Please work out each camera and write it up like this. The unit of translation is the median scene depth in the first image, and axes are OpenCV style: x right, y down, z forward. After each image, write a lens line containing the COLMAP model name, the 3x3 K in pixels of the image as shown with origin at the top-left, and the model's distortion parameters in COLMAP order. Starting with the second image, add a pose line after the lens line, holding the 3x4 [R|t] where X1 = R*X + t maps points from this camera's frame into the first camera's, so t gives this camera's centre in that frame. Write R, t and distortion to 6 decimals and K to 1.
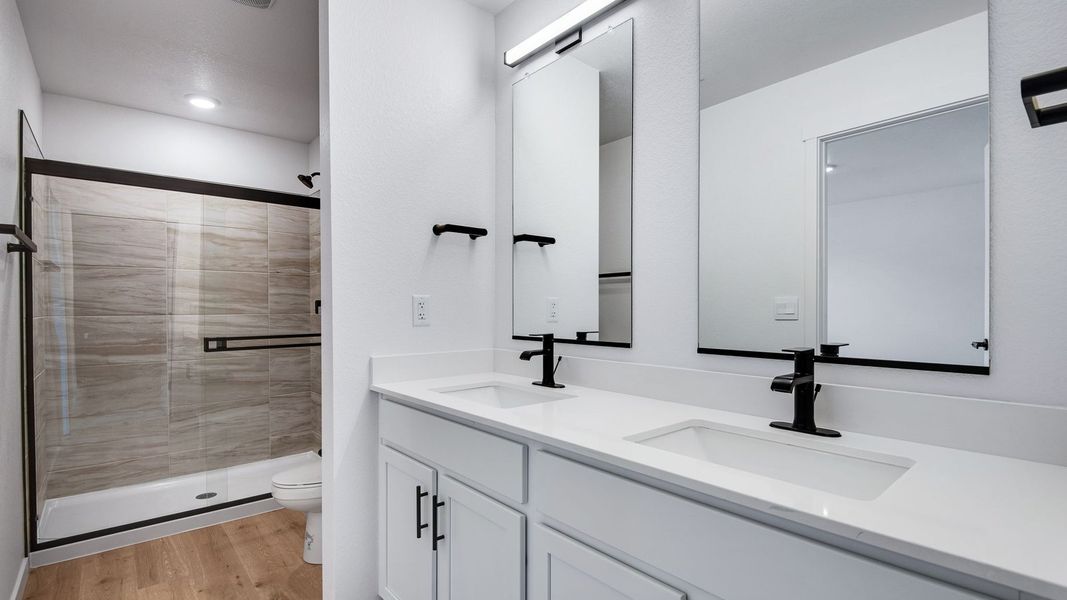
lens RADIAL K [[498.5, 0, 550.0], [0, 498.5, 302.4], [0, 0, 1]] dist [-0.037289, 0.000031]
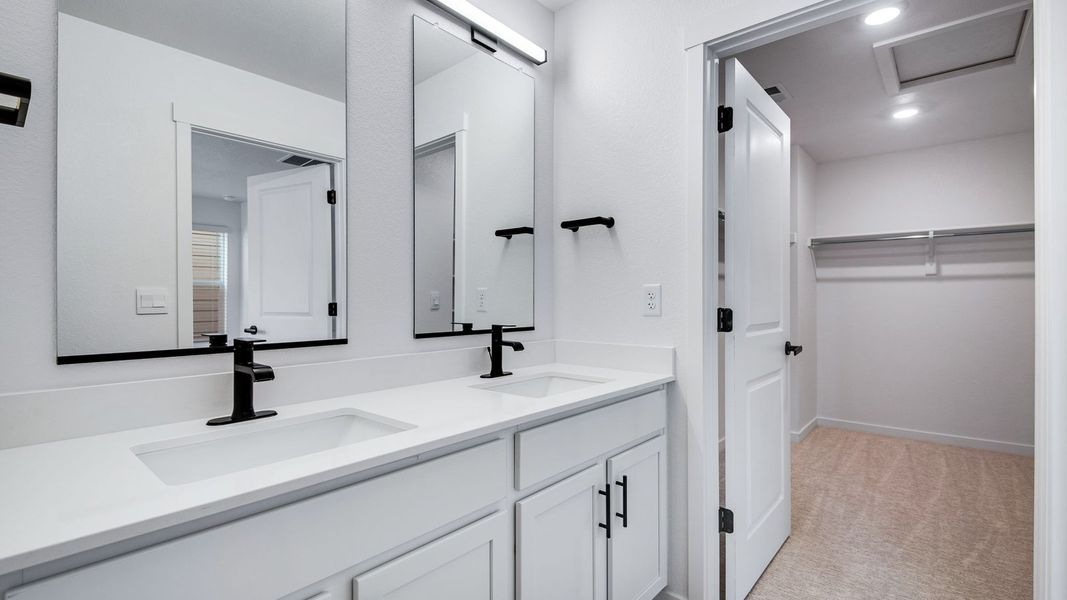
lens RADIAL K [[484.9, 0, 471.4], [0, 484.9, 302.2], [0, 0, 1]] dist [-0.001039, -0.000178]
pose [[-0.062492, -0.003581, 0.998039, -0.866495], [-0.008979, 0.999955, 0.003026, 0.013415], [-0.998005, -0.008773, -0.062521, 0.967429]]
